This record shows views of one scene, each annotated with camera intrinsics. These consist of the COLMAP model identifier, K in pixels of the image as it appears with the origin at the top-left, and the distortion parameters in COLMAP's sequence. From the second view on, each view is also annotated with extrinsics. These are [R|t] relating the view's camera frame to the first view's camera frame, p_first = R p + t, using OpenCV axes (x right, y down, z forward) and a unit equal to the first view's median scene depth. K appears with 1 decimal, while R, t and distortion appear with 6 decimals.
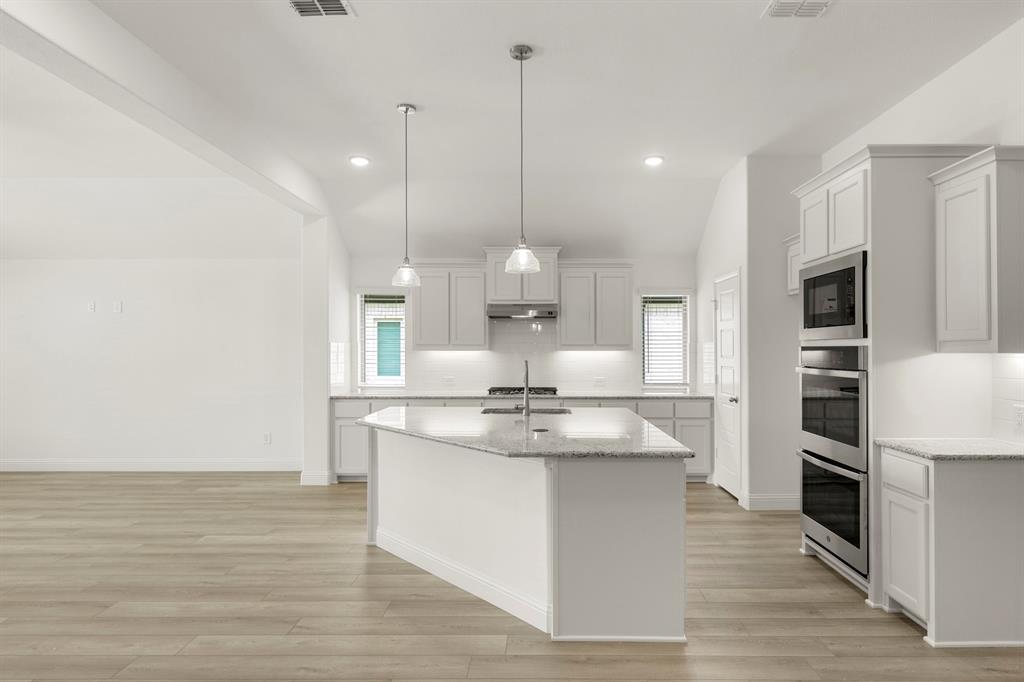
lens RADIAL K [[563.0, 0, 544.9], [0, 563.0, 350.9], [0, 0, 1]] dist [0.001766, -0.000245]
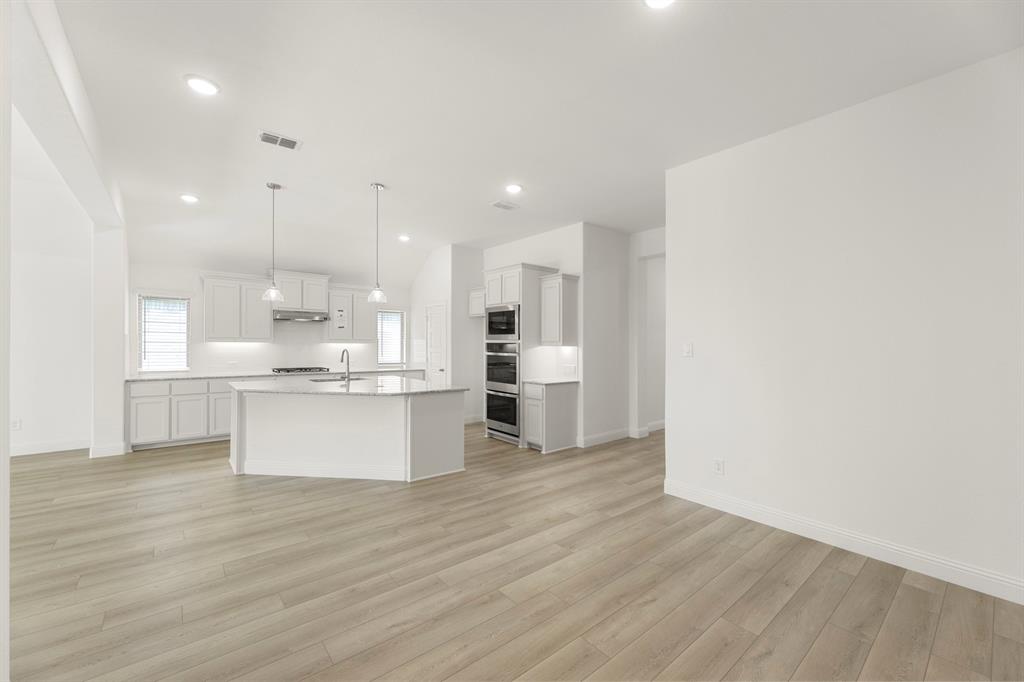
lens RADIAL K [[404.7, 0, 512.7], [0, 404.7, 342.7], [0, 0, 1]] dist [-0.000589, 0.000595]
pose [[0.783869, 0.008643, 0.620866, -0.448578], [-0.008354, 0.999959, -0.003373, -0.003168], [-0.620870, -0.002543, 0.783909, -0.300866]]
